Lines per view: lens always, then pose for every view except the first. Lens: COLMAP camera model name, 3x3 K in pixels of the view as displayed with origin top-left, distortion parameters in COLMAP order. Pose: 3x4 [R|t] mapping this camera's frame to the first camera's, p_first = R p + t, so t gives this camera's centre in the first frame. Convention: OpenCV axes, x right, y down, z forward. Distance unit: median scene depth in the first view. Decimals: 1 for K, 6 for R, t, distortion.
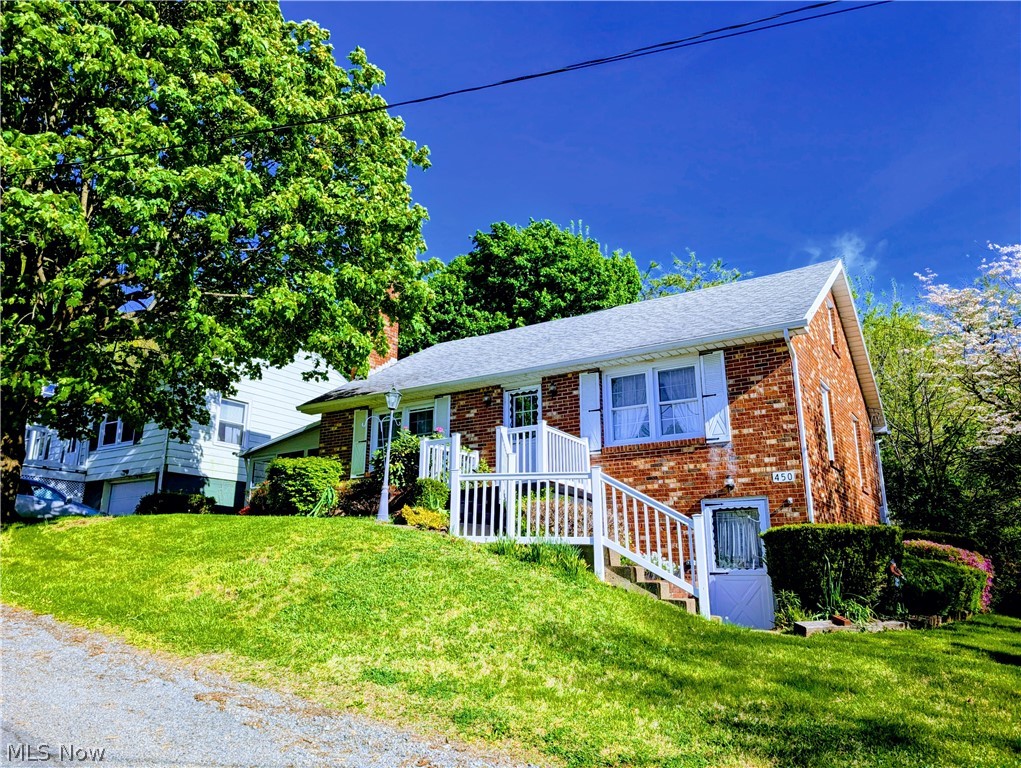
lens RADIAL K [[717.6, 0, 481.8], [0, 717.6, 383.6], [0, 0, 1]] dist [-0.007175, -0.001686]
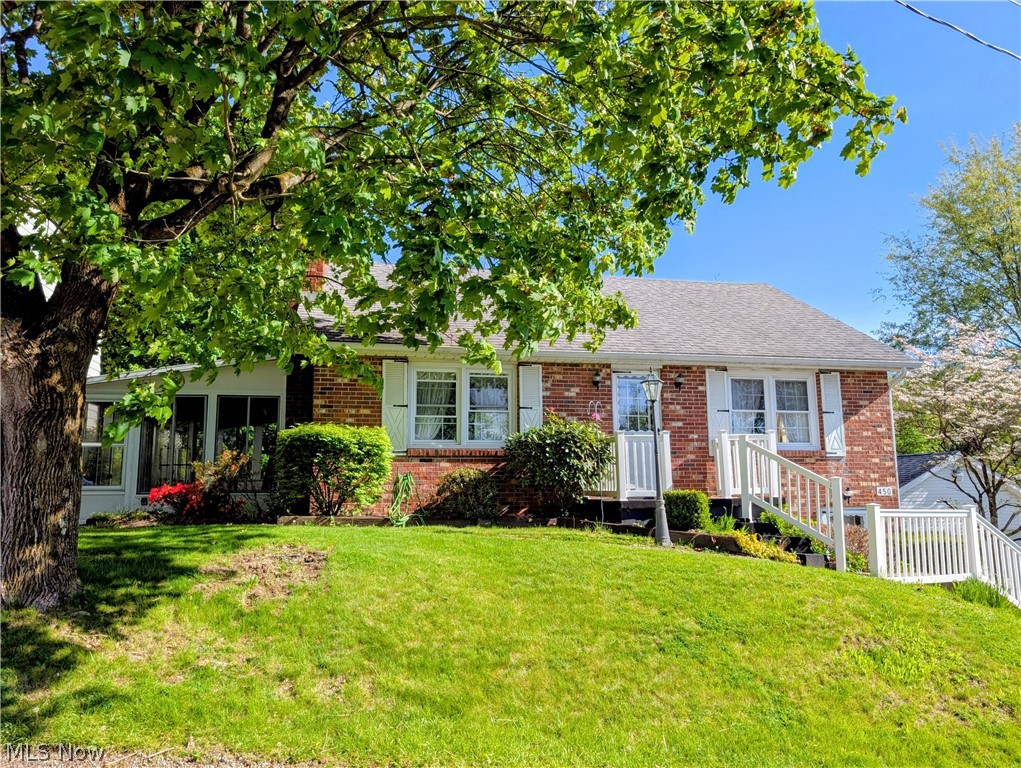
lens RADIAL K [[717.6, 0, 481.8], [0, 717.6, 383.6], [0, 0, 1]] dist [-0.007175, -0.001686]
pose [[0.728109, 0.096447, 0.678643, -0.805377], [-0.171428, 0.984211, 0.044049, 0.015823], [-0.663680, -0.148411, 0.733146, 0.552602]]
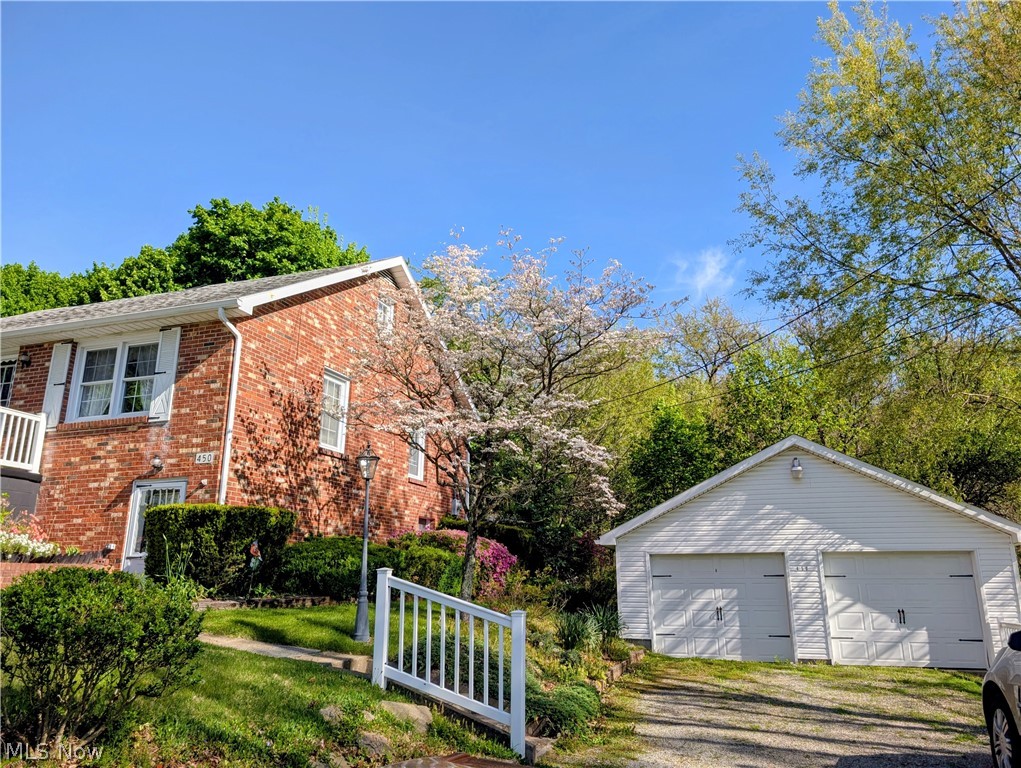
lens RADIAL K [[719.0, 0, 527.7], [0, 719.0, 382.4], [0, 0, 1]] dist [0.001364, -0.000072]
pose [[0.960758, 0.060311, 0.270752, 0.525406], [-0.058863, 0.998175, -0.013474, 0.013212], [-0.271070, -0.002992, 0.962555, -0.057955]]
